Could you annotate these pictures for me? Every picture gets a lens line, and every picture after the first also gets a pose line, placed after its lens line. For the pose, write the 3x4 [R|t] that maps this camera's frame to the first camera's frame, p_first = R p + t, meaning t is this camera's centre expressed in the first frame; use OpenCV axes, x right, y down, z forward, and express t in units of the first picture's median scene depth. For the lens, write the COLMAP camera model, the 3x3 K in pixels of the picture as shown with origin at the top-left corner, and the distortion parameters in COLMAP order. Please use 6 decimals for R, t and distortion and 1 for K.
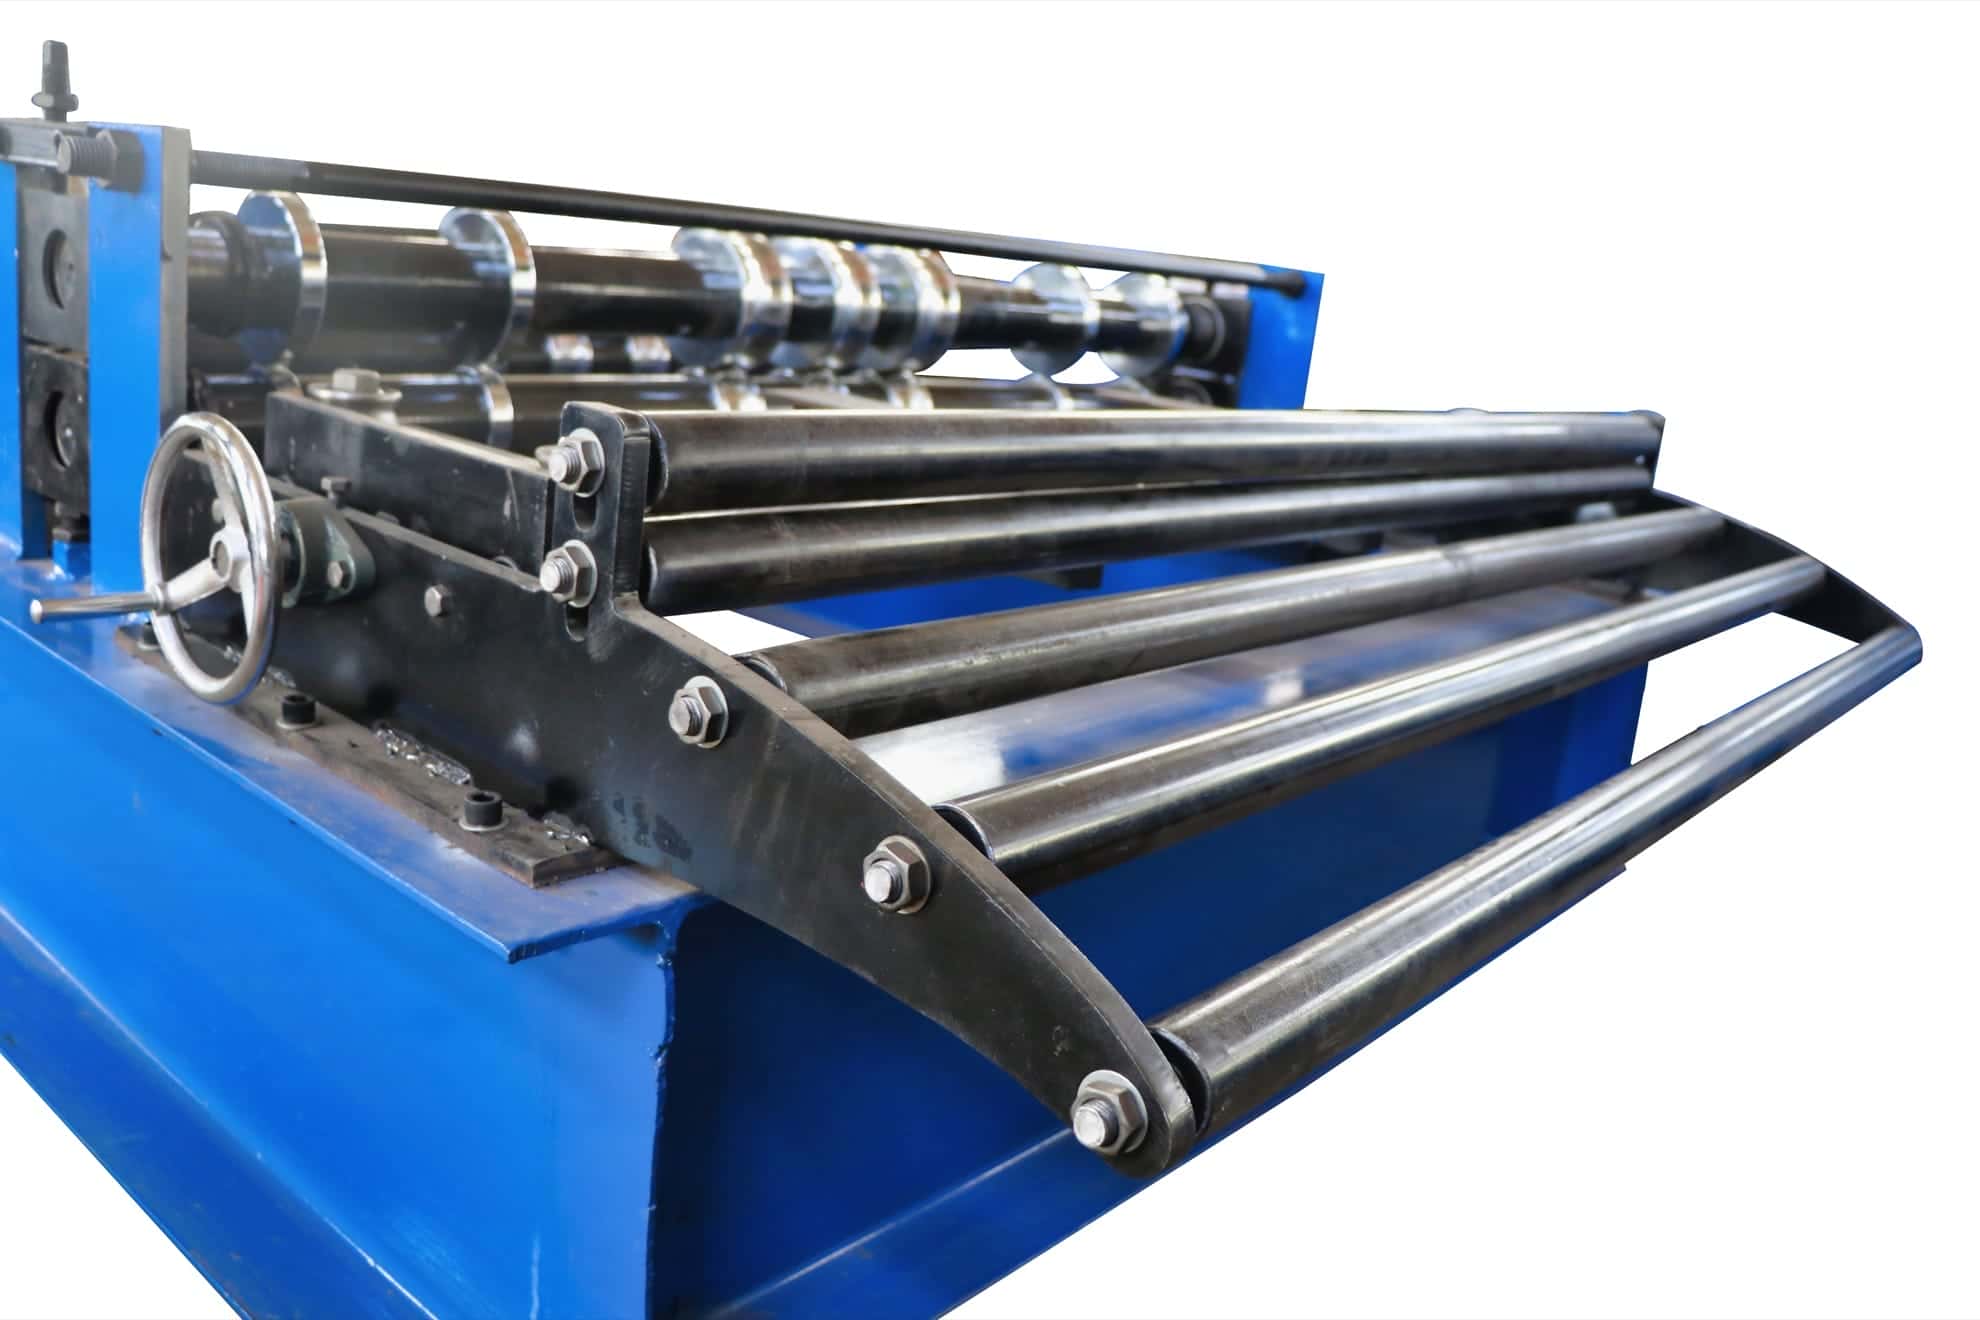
lens RADIAL K [[1730.5, 0, 989.4], [0, 1730.5, 604.7], [0, 0, 1]] dist [-0.114807, -0.000861]
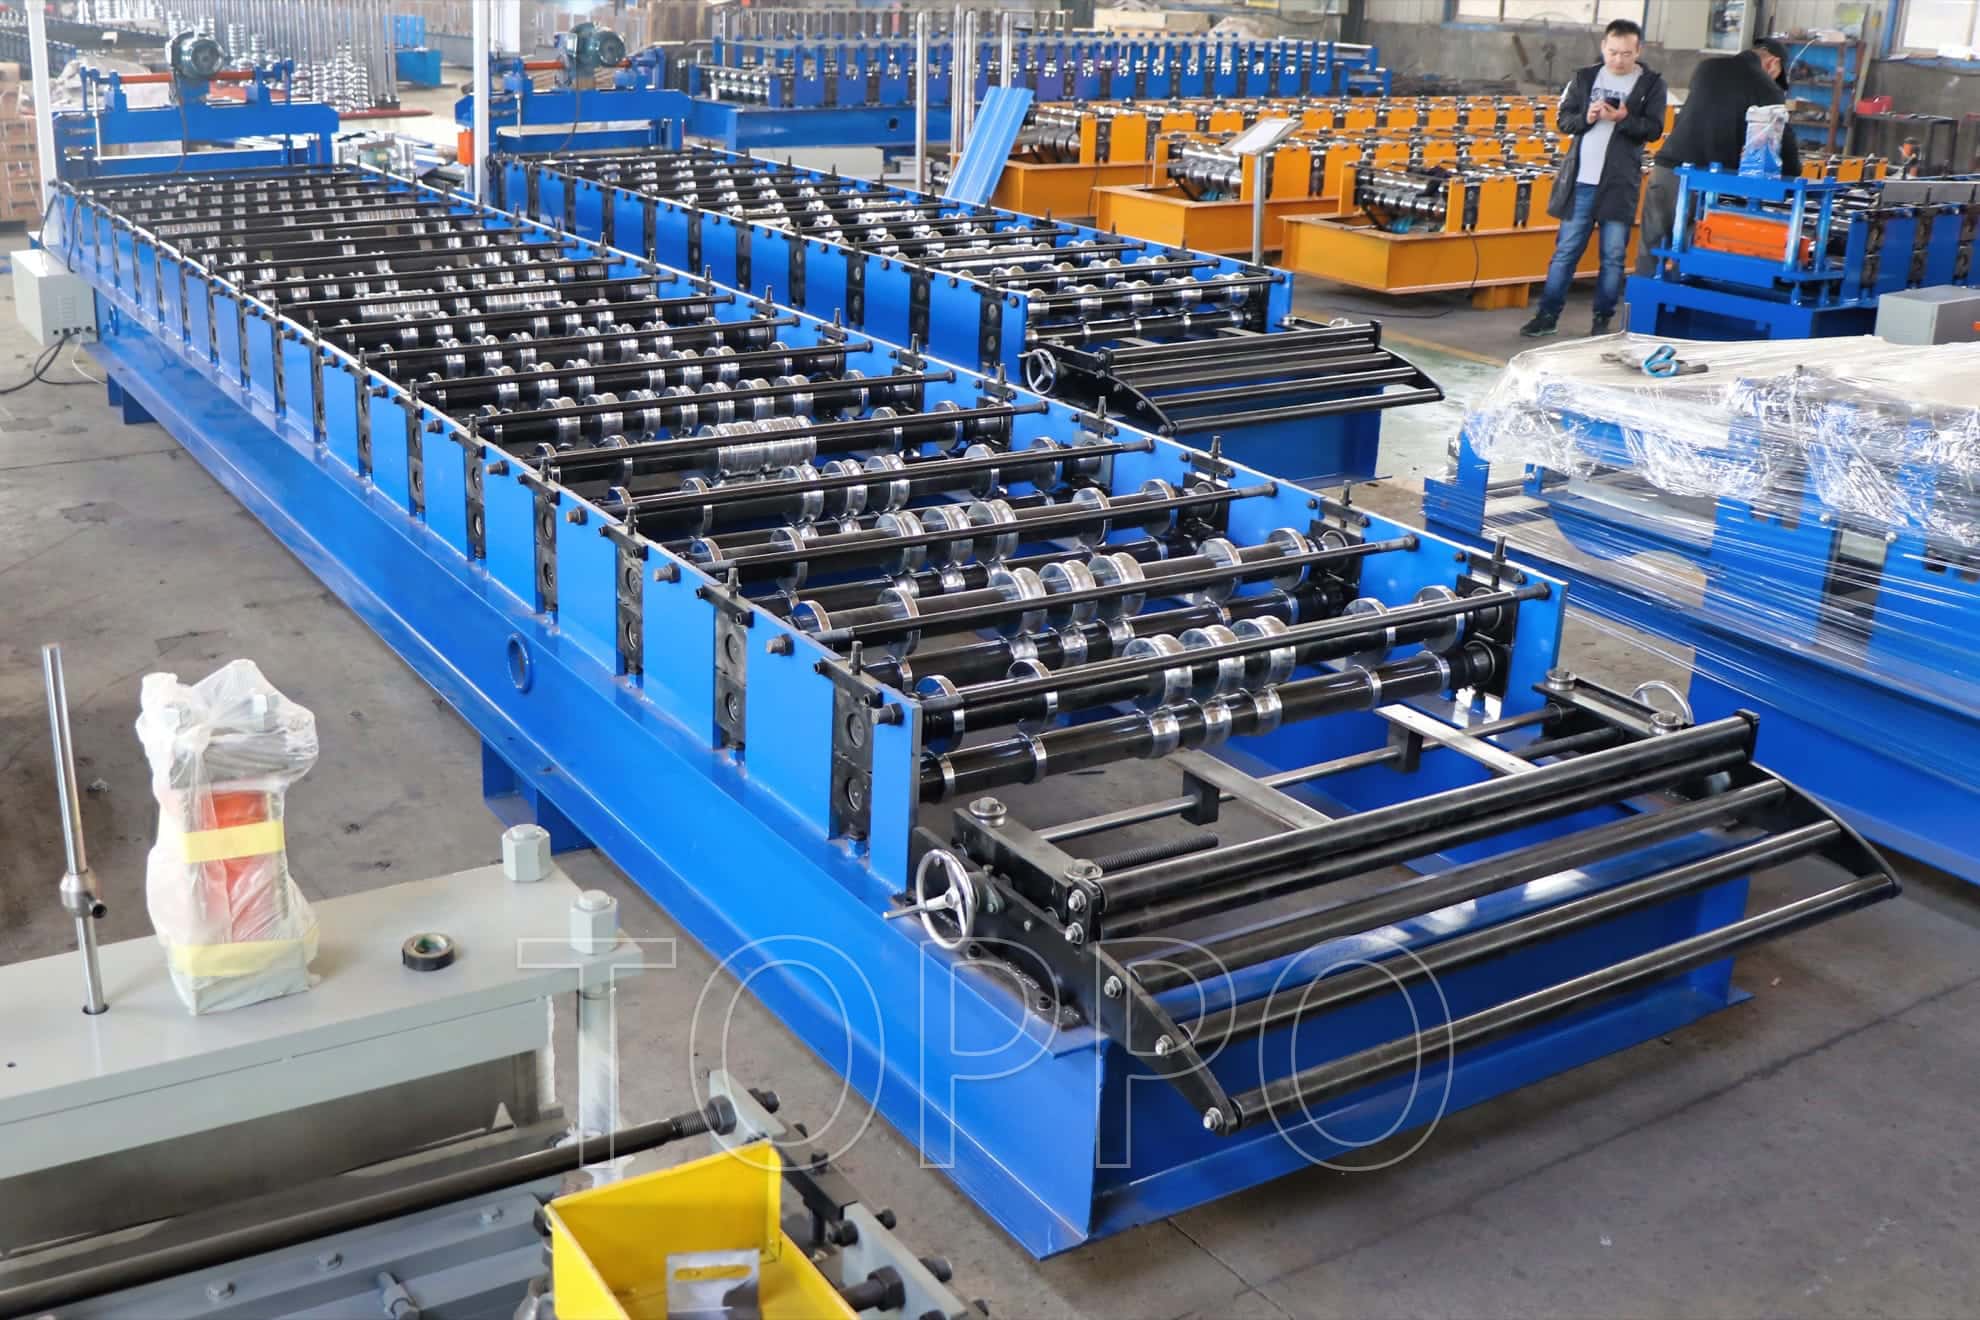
lens RADIAL K [[2151.2, 0, 990.0], [0, 2151.2, 660.0], [0, 0, 1]] dist [-0.139203, -0.018289]
pose [[0.961406, 0.038119, -0.272479, 0.532395], [-0.014267, 0.995930, 0.088990, -0.706508], [0.274762, -0.081668, 0.958038, -2.237548]]
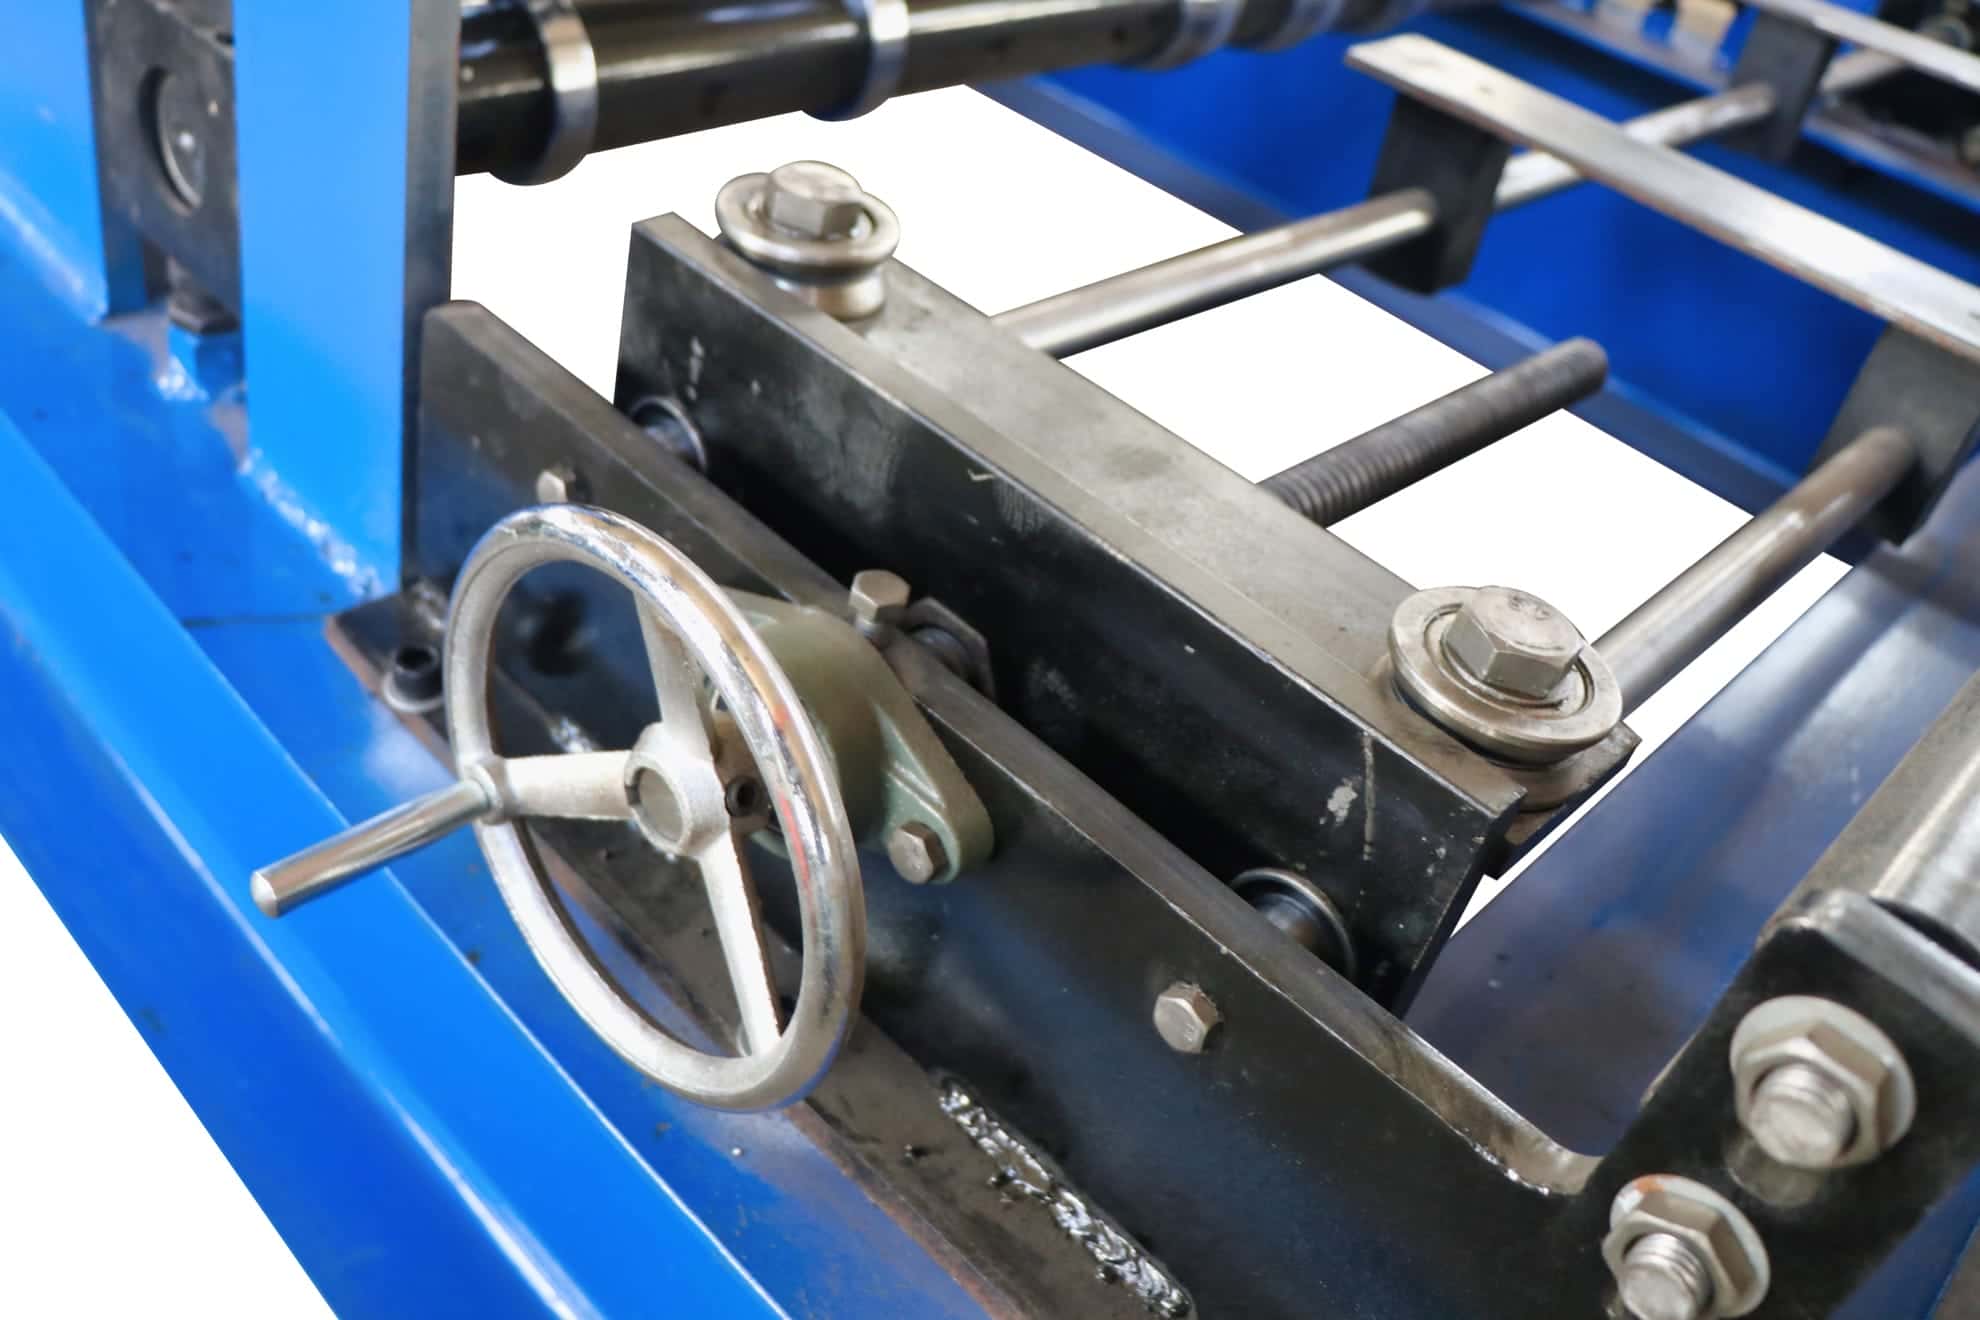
lens RADIAL K [[1730.5, 0, 989.4], [0, 1730.5, 604.7], [0, 0, 1]] dist [-0.114807, -0.000861]
pose [[0.994601, 0.103066, 0.012076, -0.364185], [-0.100108, 0.922330, 0.373210, -0.247903], [0.027327, -0.372404, 0.927668, 0.574514]]
